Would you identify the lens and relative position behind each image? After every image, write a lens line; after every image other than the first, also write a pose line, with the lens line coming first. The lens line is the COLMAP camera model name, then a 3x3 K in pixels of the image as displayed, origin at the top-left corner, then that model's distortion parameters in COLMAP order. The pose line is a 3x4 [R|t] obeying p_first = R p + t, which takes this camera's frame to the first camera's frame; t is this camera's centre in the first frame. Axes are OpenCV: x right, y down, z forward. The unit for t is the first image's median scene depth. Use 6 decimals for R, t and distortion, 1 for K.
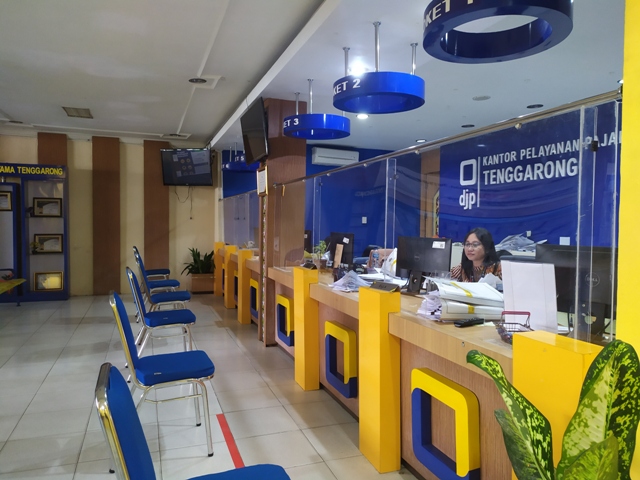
lens RADIAL K [[482.2, 0, 322.2], [0, 482.2, 237.2], [0, 0, 1]] dist [0.007750, 0.000962]
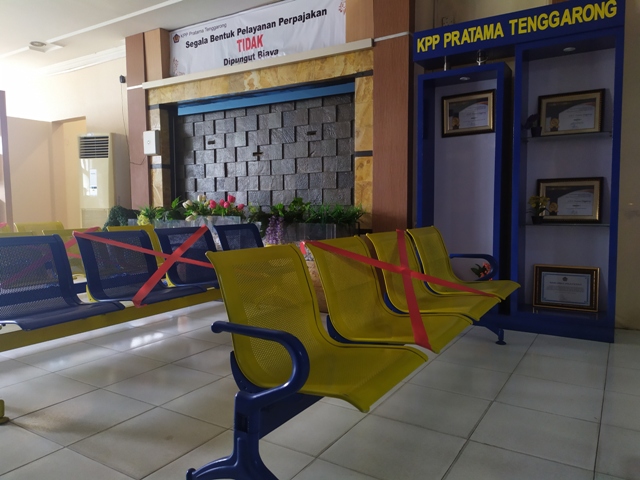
lens RADIAL K [[482.2, 0, 322.0], [0, 482.2, 238.4], [0, 0, 1]] dist [0.007750, 0.000962]
pose [[0.606617, 0.051765, -0.793307, -0.364362], [-0.010303, 0.998306, 0.057263, 0.024802], [0.794927, -0.026563, 0.606123, 0.577952]]
